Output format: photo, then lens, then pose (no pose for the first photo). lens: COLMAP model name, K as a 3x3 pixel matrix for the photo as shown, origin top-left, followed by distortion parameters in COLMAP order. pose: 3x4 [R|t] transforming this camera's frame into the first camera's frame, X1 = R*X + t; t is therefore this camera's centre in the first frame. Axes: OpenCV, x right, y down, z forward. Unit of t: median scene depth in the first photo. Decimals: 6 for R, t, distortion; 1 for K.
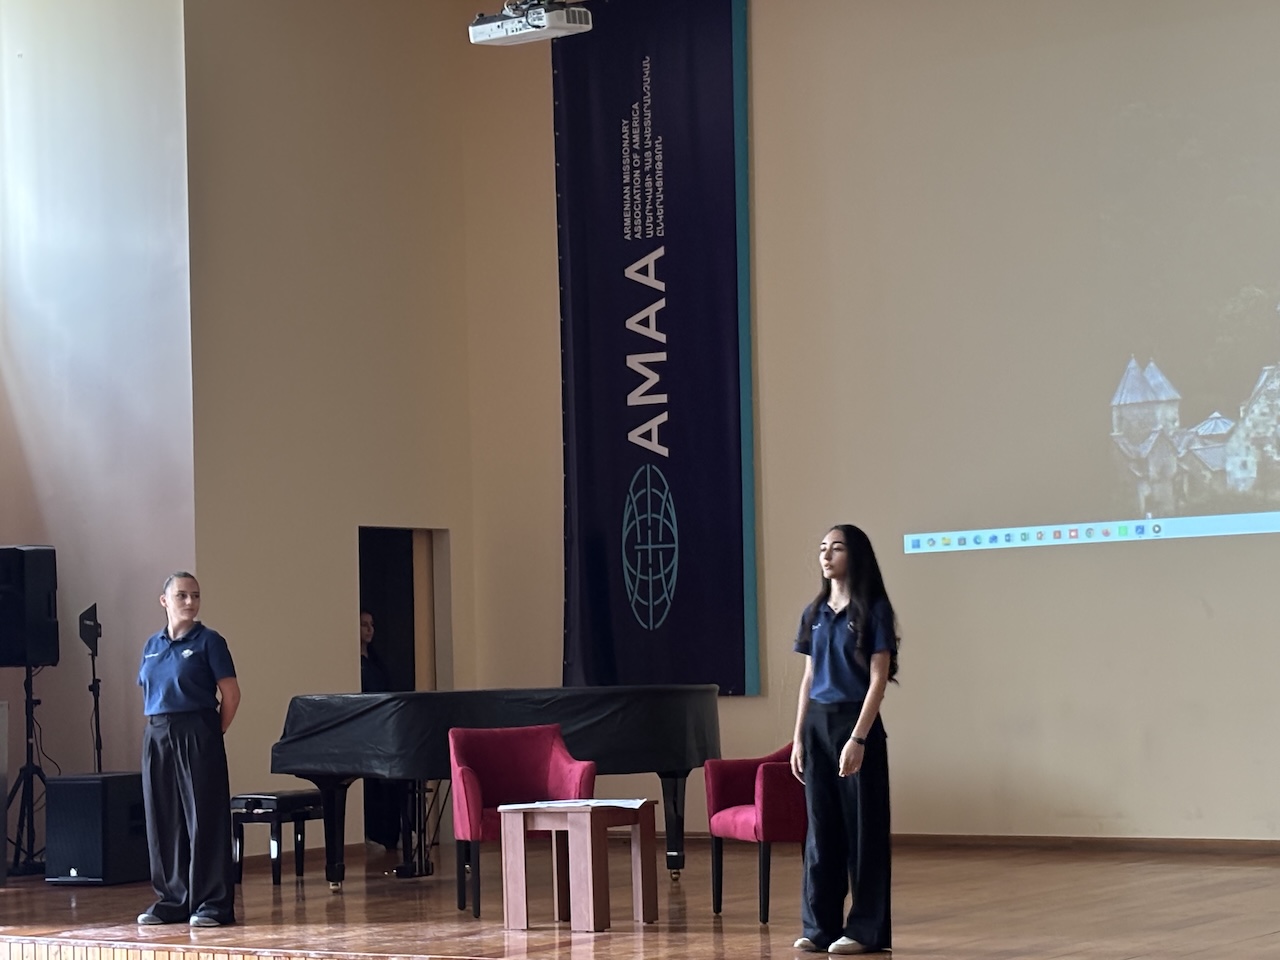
lens RADIAL K [[2796.4, 0, 650.3], [0, 2796.4, 500.0], [0, 0, 1]] dist [0.311463, 0.000000]
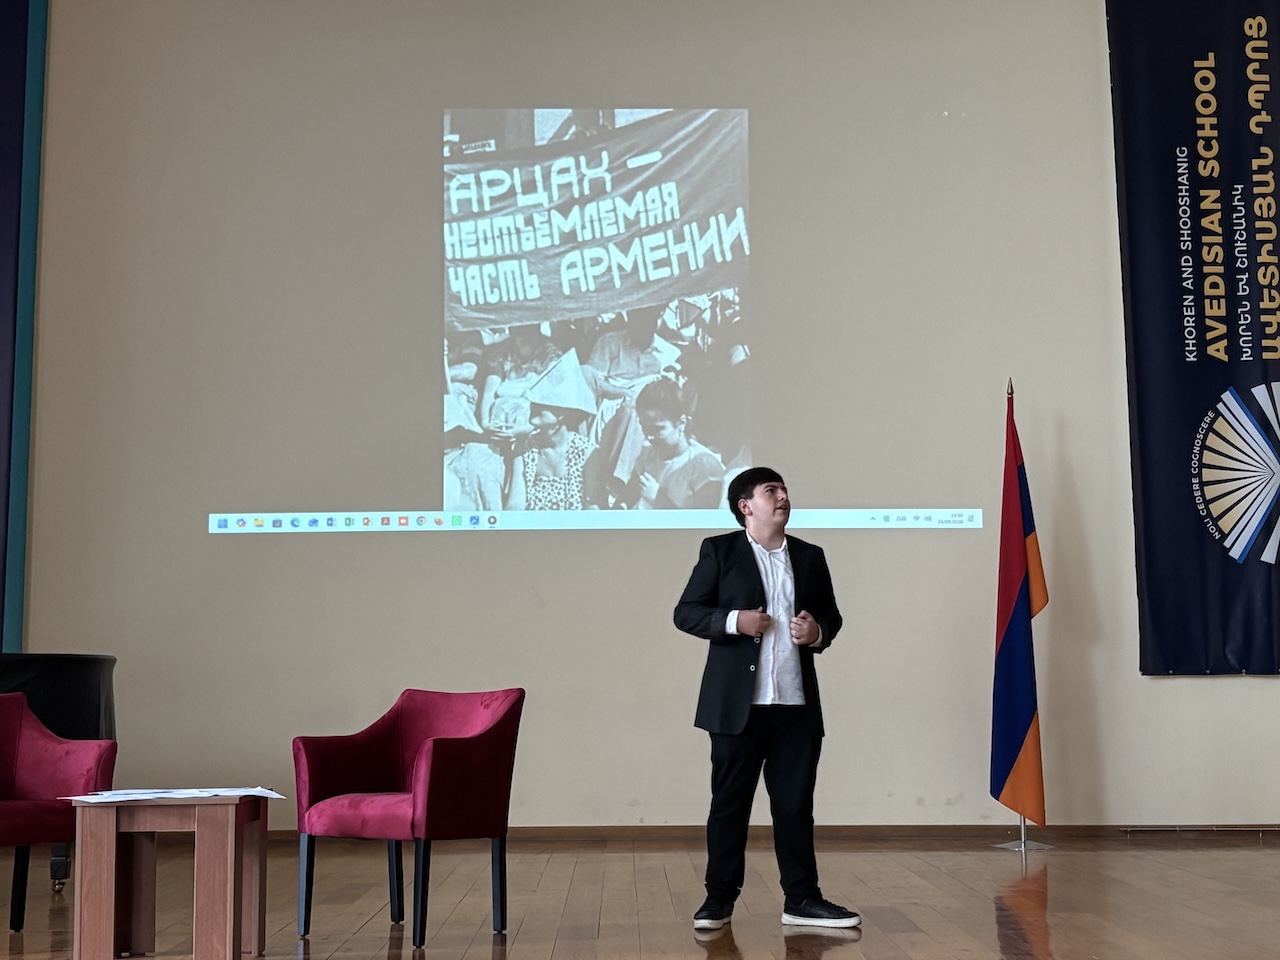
lens RADIAL K [[1905.0, 0, 667.5], [0, 1905.0, 454.9], [0, 0, 1]] dist [0.083451, 0.000000]
pose [[0.815198, 0.093687, 0.571554, -0.148284], [-0.050799, 0.994593, -0.090577, 0.041354], [-0.576950, 0.044804, 0.815550, 0.359829]]
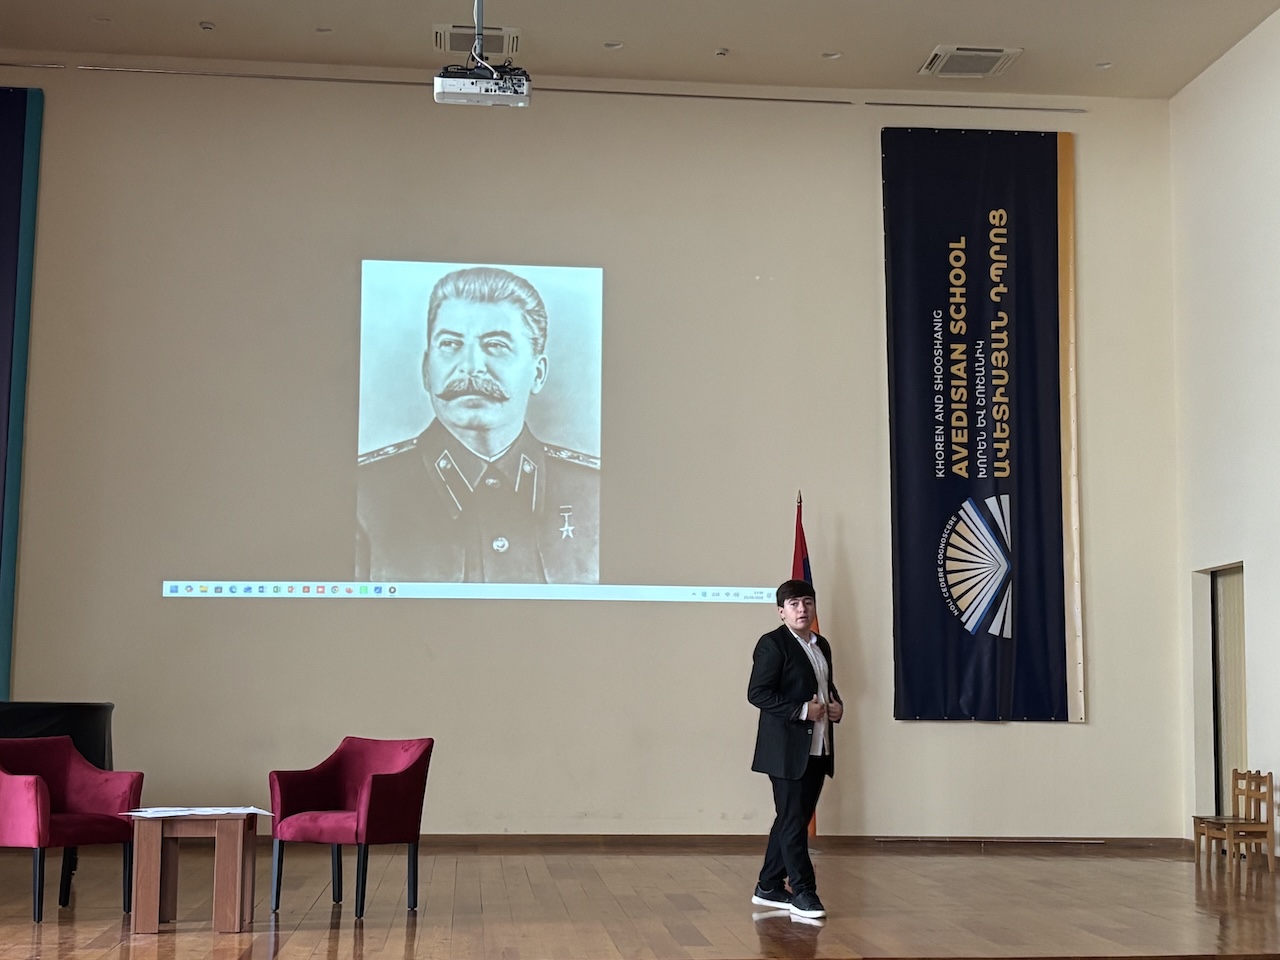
lens RADIAL K [[1905.0, 0, 672.7], [0, 1905.0, 458.3], [0, 0, 1]] dist [0.083451, 0.000000]
pose [[0.763993, 0.114633, 0.634960, -0.253376], [-0.068852, 0.992956, -0.096420, 0.023057], [-0.641540, 0.029946, 0.766505, 0.224407]]
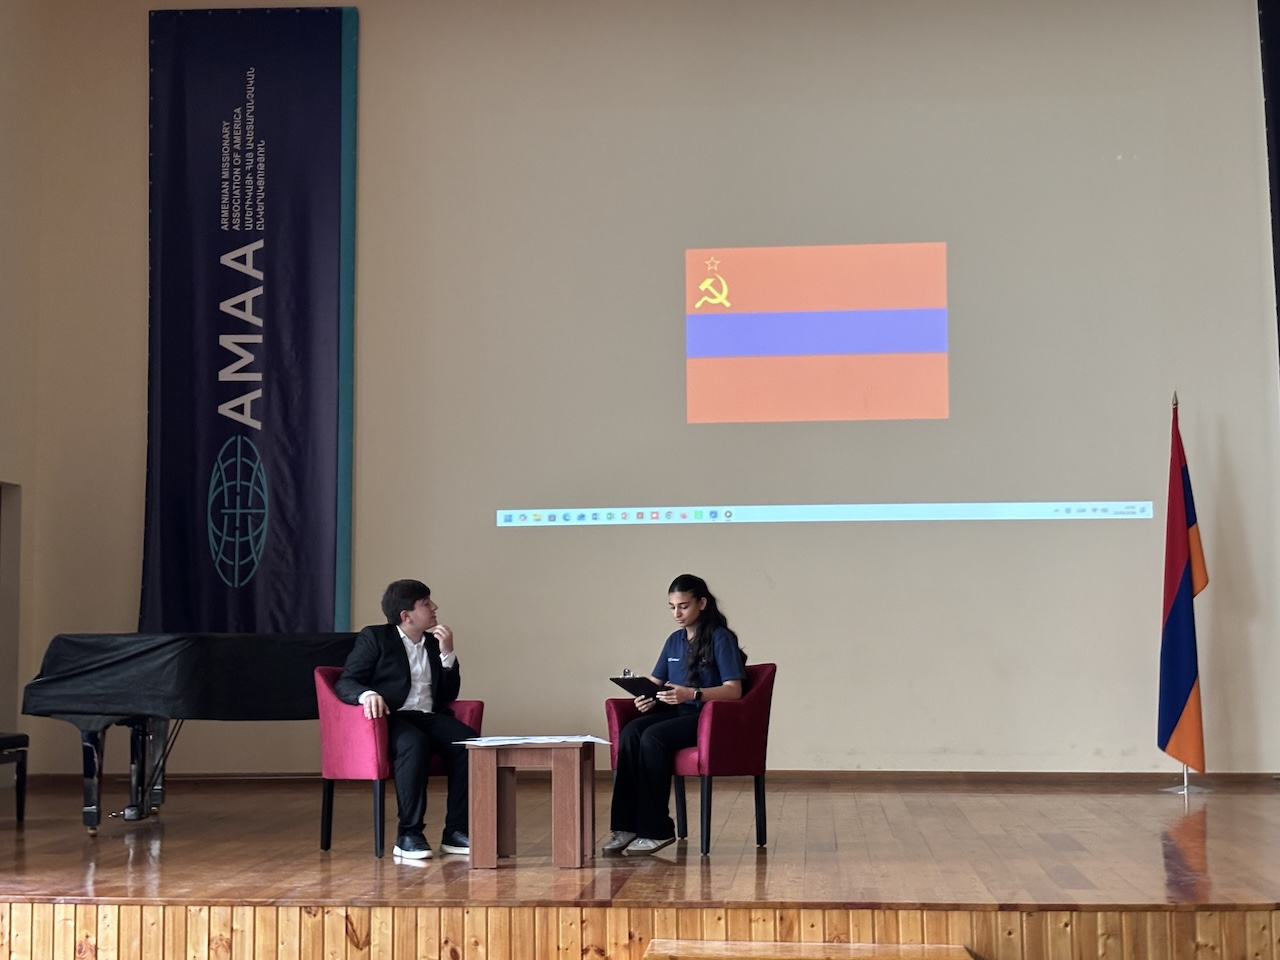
lens RADIAL K [[1945.0, 0, 660.8], [0, 1945.0, 483.4], [0, 0, 1]] dist [0.126792, 0.000000]
pose [[0.869935, 0.061718, 0.489290, -0.231327], [-0.047458, 0.998010, -0.041509, 0.029881], [-0.490878, 0.012890, 0.871133, 0.255056]]
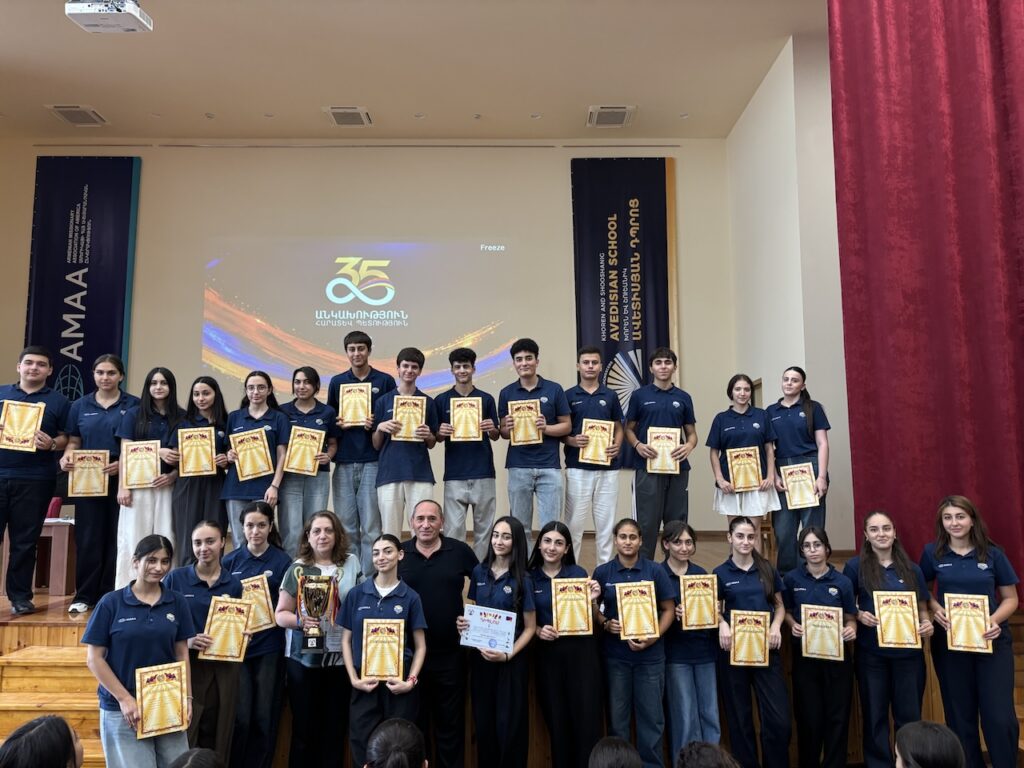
lens RADIAL K [[767.8, 0, 523.6], [0, 767.8, 385.6], [0, 0, 1]] dist [0.025466, -0.000914]
pose [[0.826377, 0.088608, 0.556102, -0.043329], [-0.054086, 0.995466, -0.078242, 0.032351], [-0.560513, 0.034580, 0.827423, 0.300760]]
